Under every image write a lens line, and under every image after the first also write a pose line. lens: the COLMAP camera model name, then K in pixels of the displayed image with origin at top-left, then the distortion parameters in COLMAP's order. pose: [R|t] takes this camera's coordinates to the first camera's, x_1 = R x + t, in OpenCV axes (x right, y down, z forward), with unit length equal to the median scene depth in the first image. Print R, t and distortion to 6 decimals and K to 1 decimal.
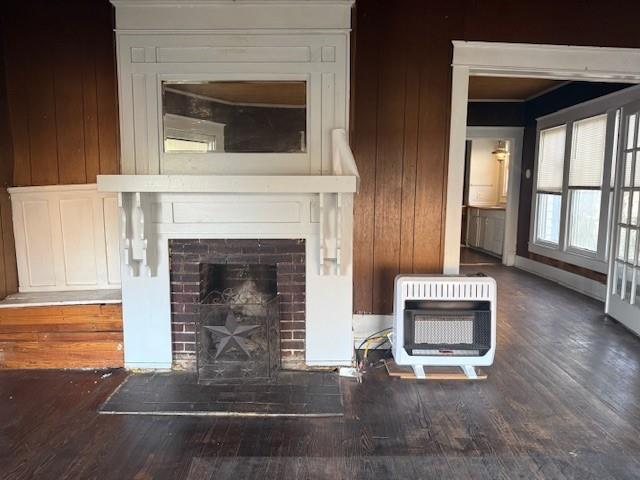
lens RADIAL K [[459.6, 0, 326.5], [0, 459.6, 240.5], [0, 0, 1]] dist [0.106743, -0.038288]
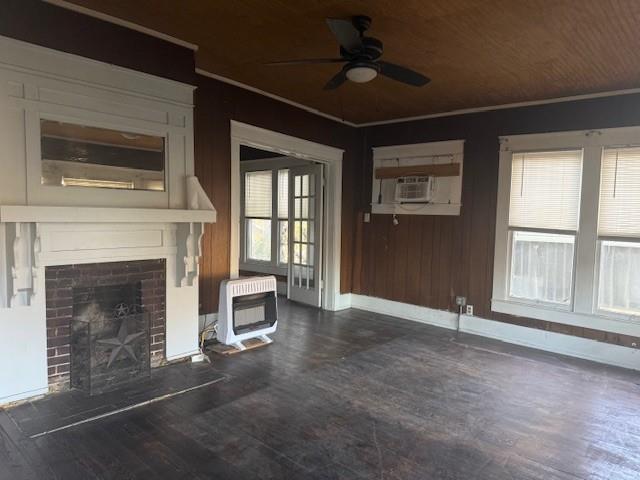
lens RADIAL K [[459.6, 0, 320.2], [0, 459.6, 239.6], [0, 0, 1]] dist [0.106743, -0.038288]
pose [[0.664461, -0.027718, 0.746809, -0.704404], [0.067716, 0.997434, -0.023229, 0.002147], [-0.744249, 0.066006, 0.664633, -0.162915]]
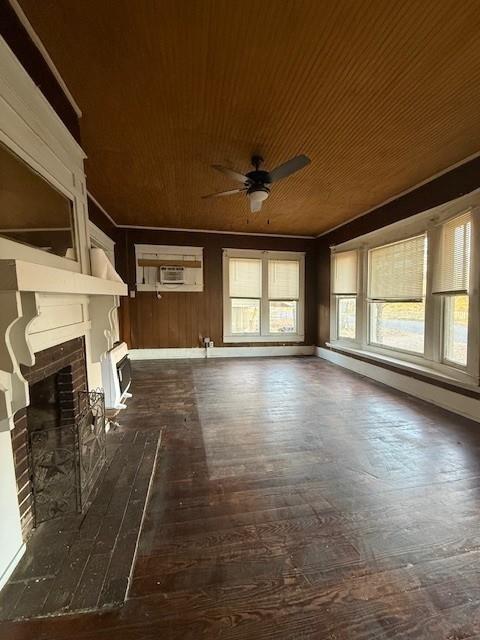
lens RADIAL K [[256.6, 0, 238.9], [0, 256.6, 321.0], [0, 0, 1]] dist [0.011962, 0.000176]
pose [[-0.198911, -0.086218, 0.976218, -0.740898], [0.122294, 0.986153, 0.112013, -0.063405], [-0.972357, 0.141666, -0.185613, 0.726217]]
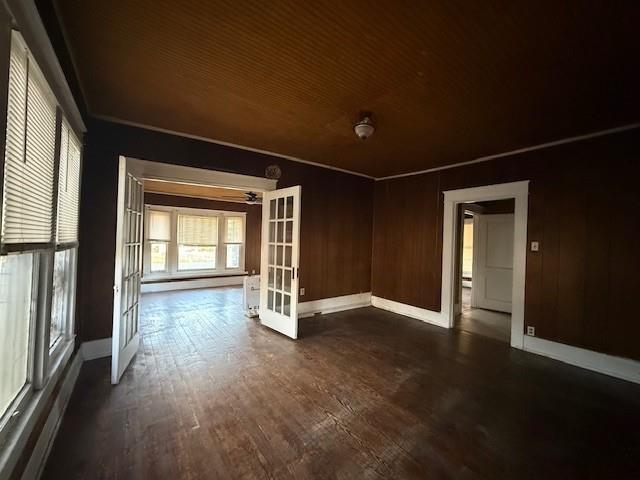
lens RADIAL K [[256.6, 0, 319.0], [0, 256.6, 239.3], [0, 0, 1]] dist [0.011962, 0.000176]
pose [[-0.796768, -0.038415, -0.603063, 1.938322], [-0.108355, 0.990885, 0.080039, -0.469253], [0.594492, 0.129117, -0.793668, 3.480735]]
